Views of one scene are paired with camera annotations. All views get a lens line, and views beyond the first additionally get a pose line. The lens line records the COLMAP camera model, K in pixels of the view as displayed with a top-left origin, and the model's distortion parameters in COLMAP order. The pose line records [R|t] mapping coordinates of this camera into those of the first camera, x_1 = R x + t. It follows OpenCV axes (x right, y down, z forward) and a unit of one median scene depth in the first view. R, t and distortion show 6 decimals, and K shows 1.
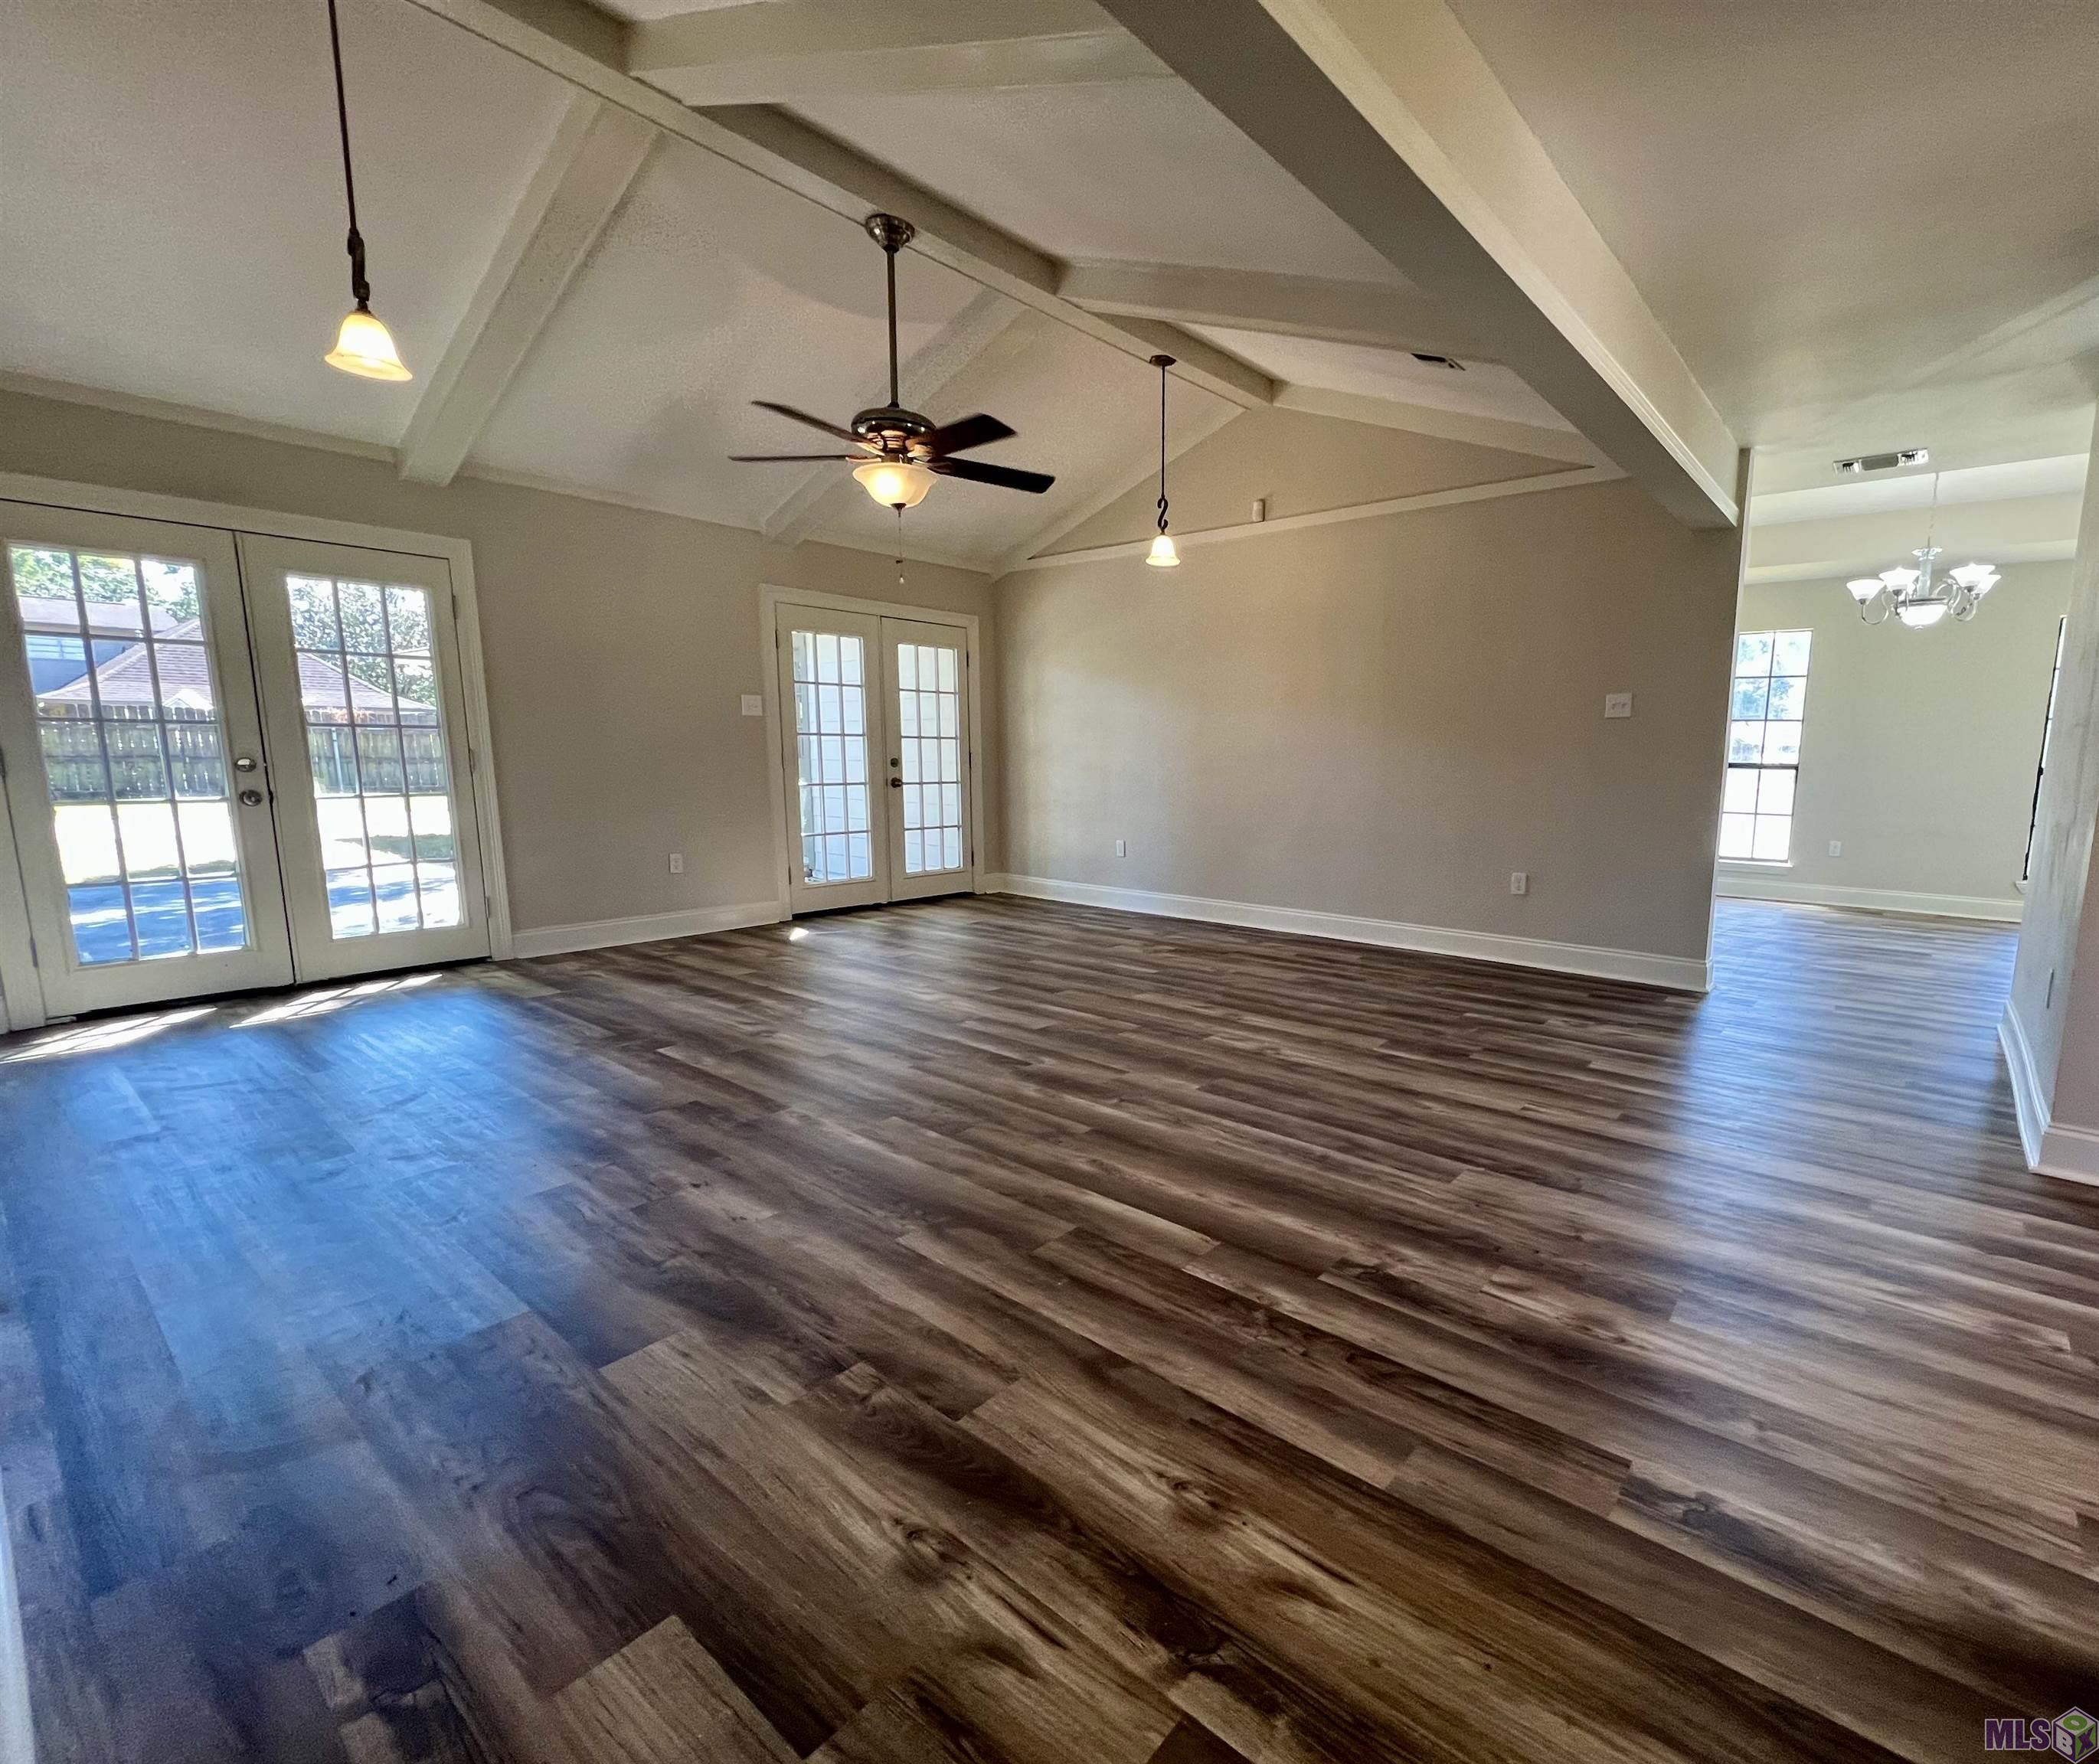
lens RADIAL K [[1014.5, 0, 1110.0], [0, 1014.5, 877.0], [0, 0, 1]] dist [0.018539, 0.000194]
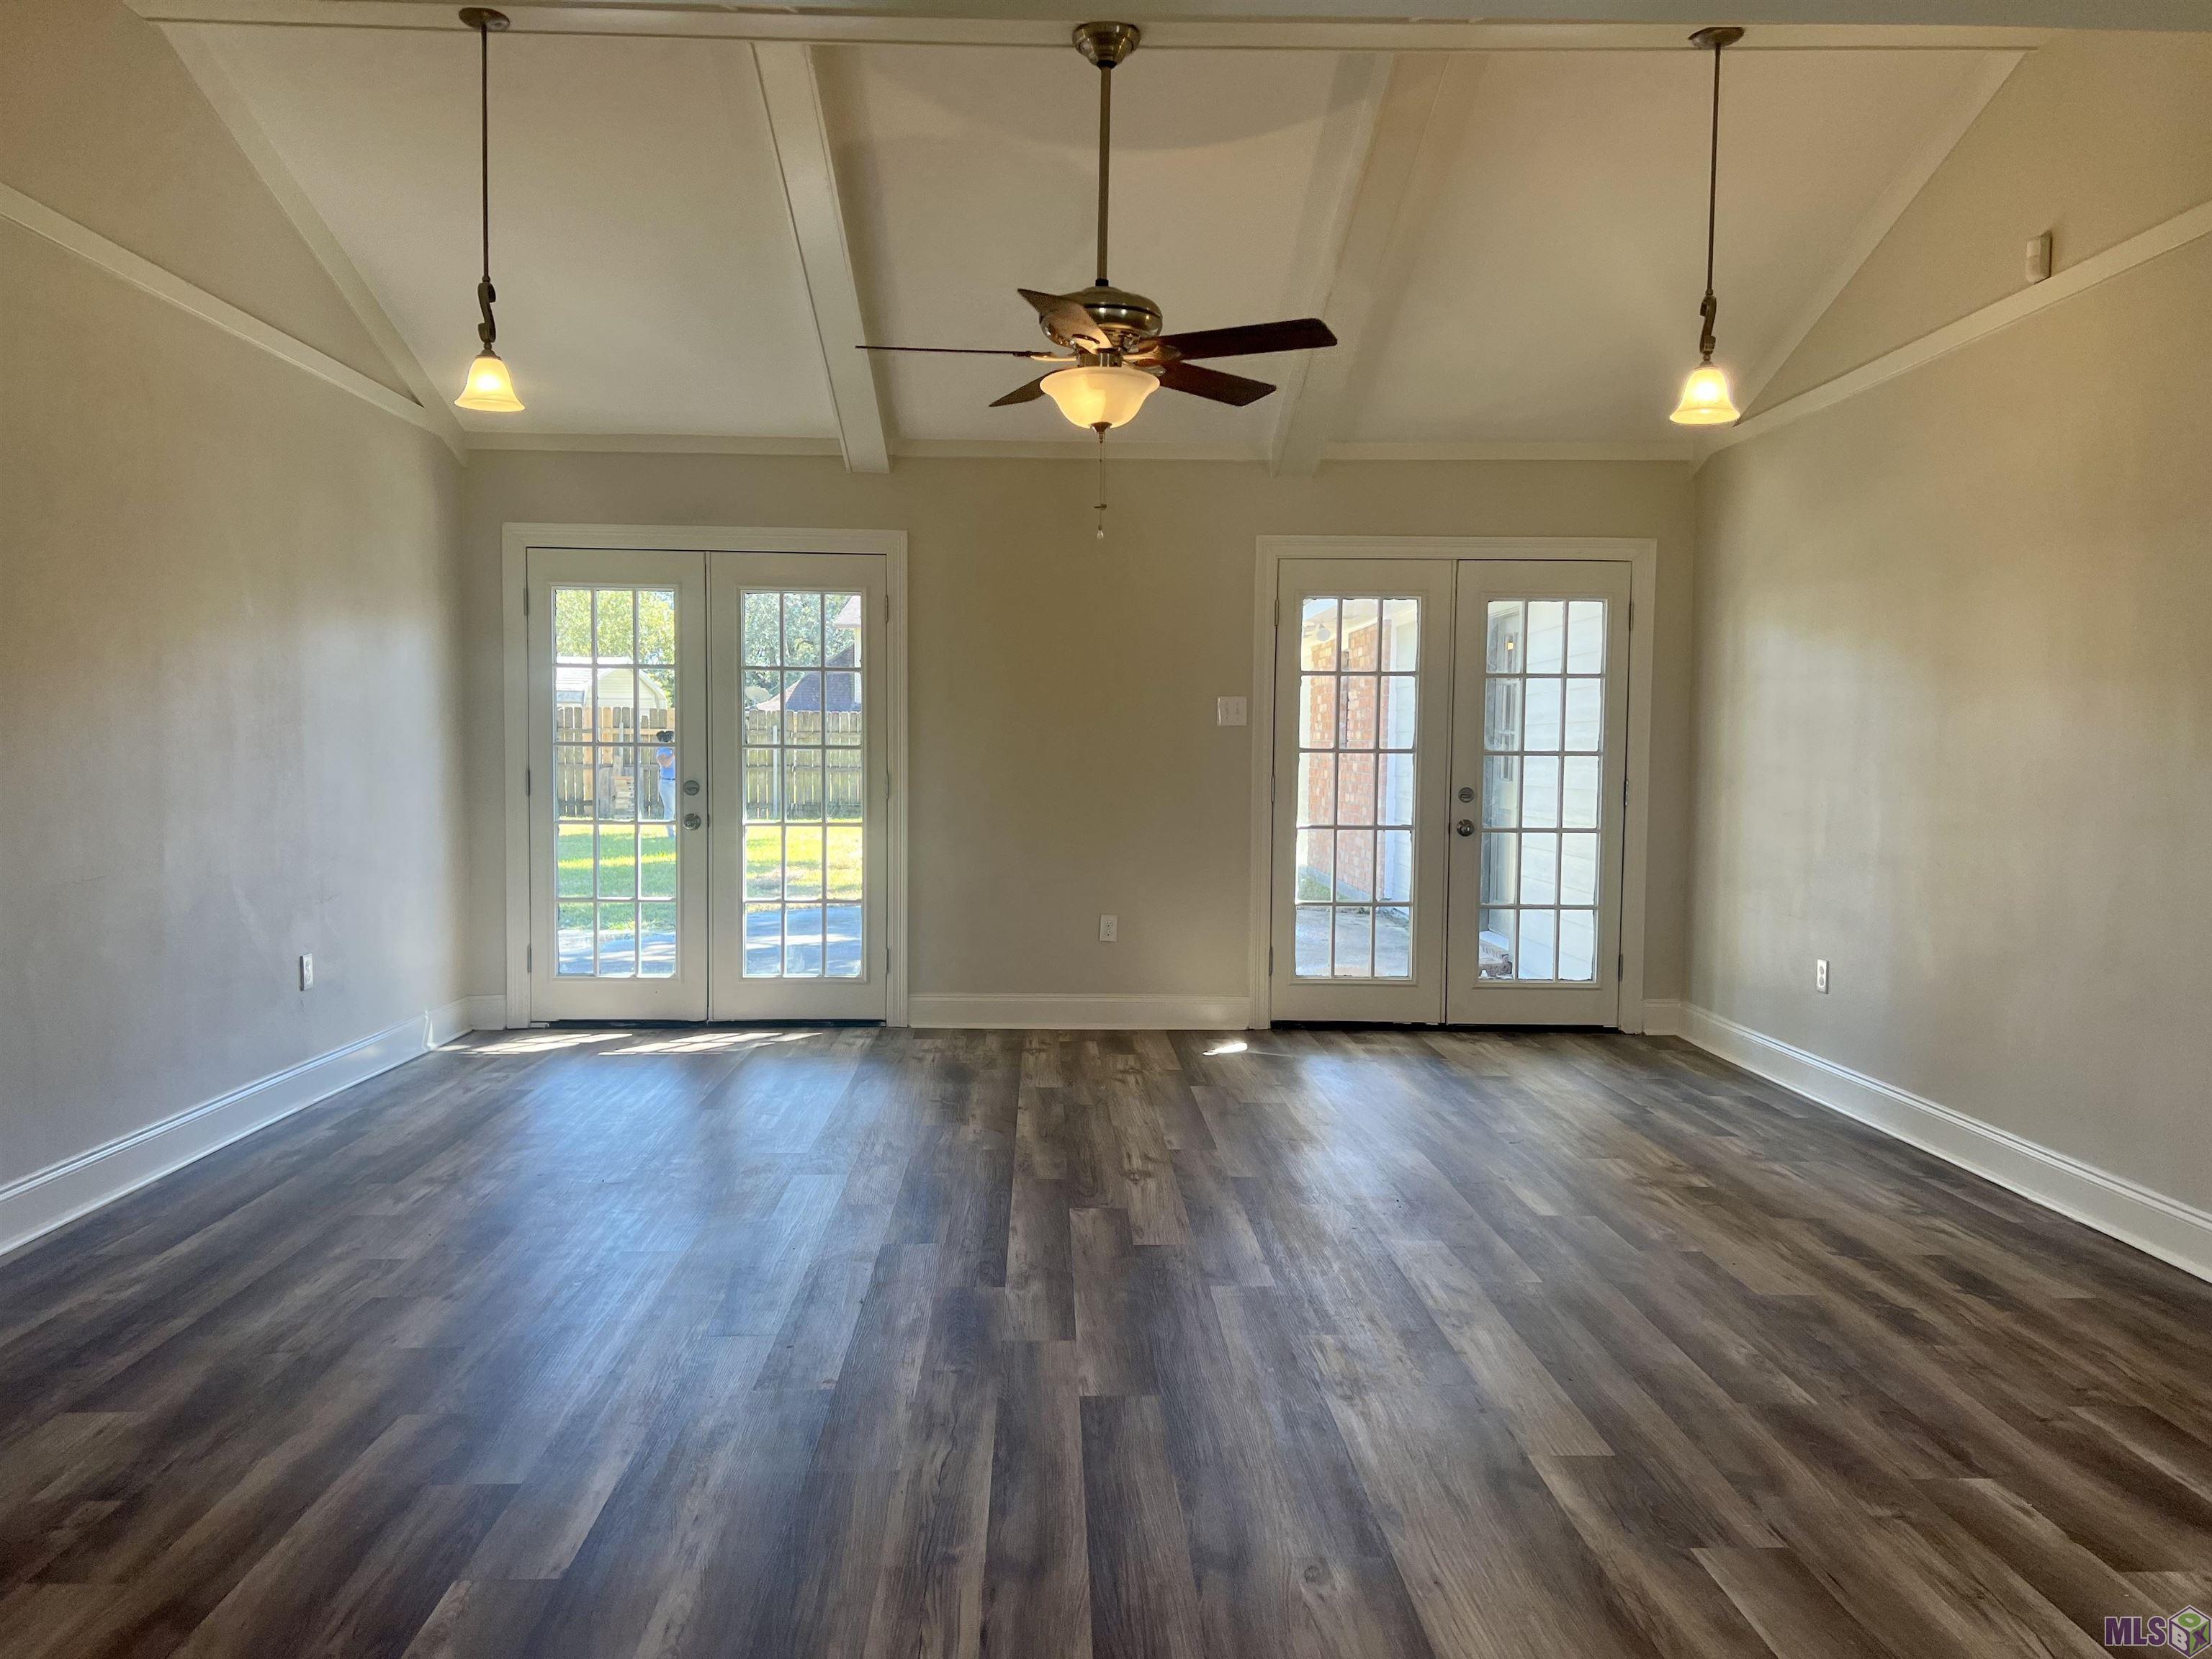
lens RADIAL K [[1654.3, 0, 1119.7], [0, 1654.3, 819.5], [0, 0, 1]] dist [0.071778, -0.074967]
pose [[0.628415, 0.031650, -0.777234, 0.592721], [-0.098374, 0.994383, -0.039046, -0.054156], [0.771632, 0.100997, 0.627999, 0.299488]]
